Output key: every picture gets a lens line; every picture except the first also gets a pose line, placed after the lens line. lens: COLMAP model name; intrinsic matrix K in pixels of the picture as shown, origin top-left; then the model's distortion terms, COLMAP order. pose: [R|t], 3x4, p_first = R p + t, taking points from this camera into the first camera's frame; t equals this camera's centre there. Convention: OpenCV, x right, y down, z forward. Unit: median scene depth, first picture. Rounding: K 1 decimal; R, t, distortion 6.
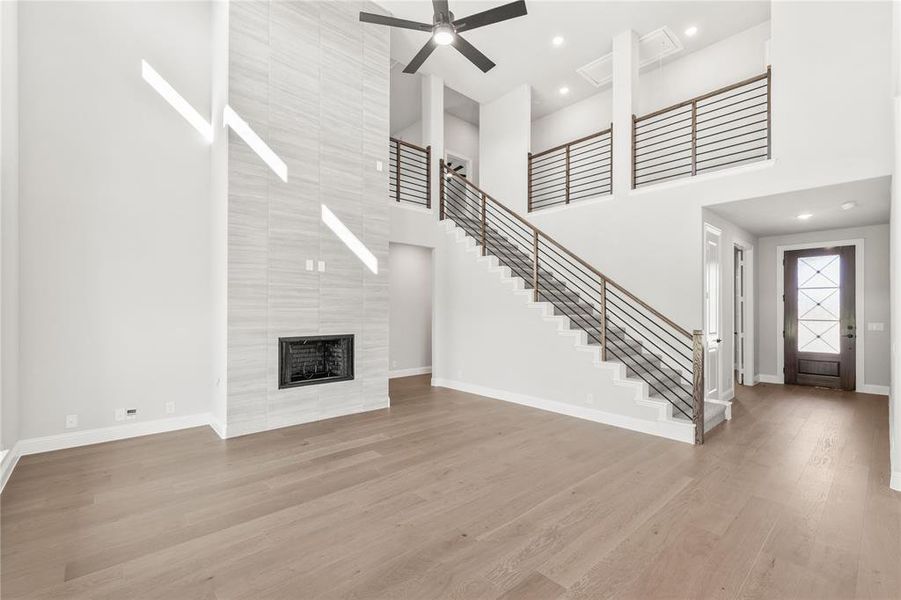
lens RADIAL K [[387.4, 0, 449.5], [0, 387.4, 306.3], [0, 0, 1]] dist [0.001954, -0.000102]
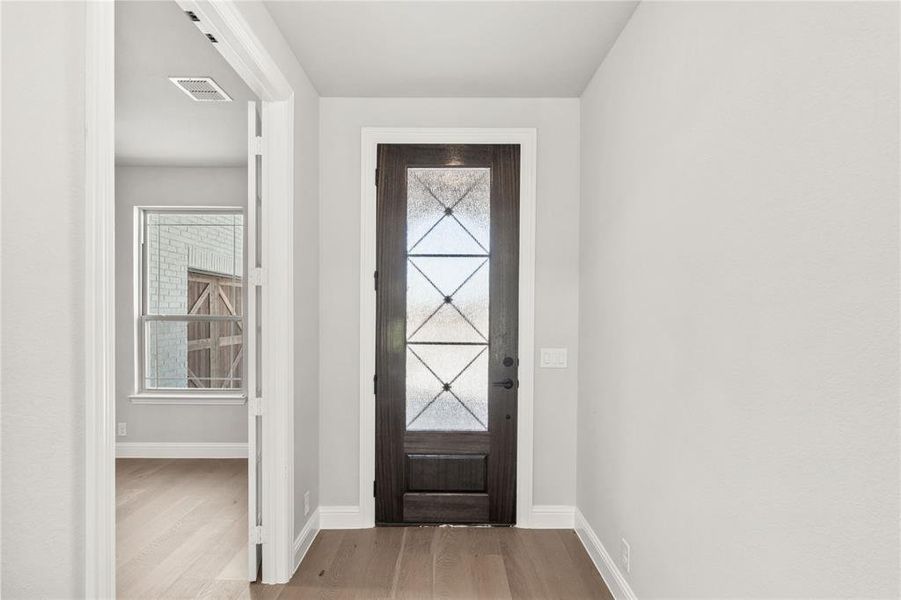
lens RADIAL K [[486.7, 0, 446.0], [0, 486.7, 318.5], [0, 0, 1]] dist [-0.000068, 0.000007]
pose [[0.669534, -0.002558, 0.742777, 0.622743], [-0.007545, 0.999919, 0.010245, 0.007975], [-0.742743, -0.012464, 0.669460, 0.710412]]
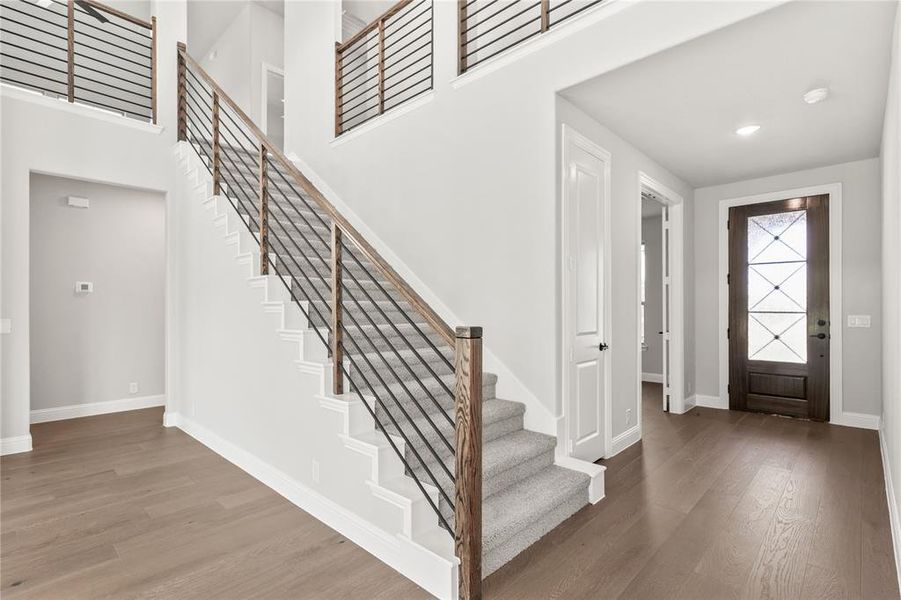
lens RADIAL K [[428.4, 0, 448.5], [0, 428.4, 306.9], [0, 0, 1]] dist [0.003729, 0.000746]
pose [[0.996957, -0.002844, 0.077897, 0.354624], [0.002584, 0.999991, 0.003445, 0.023837], [-0.077906, -0.003234, 0.996955, 0.332672]]
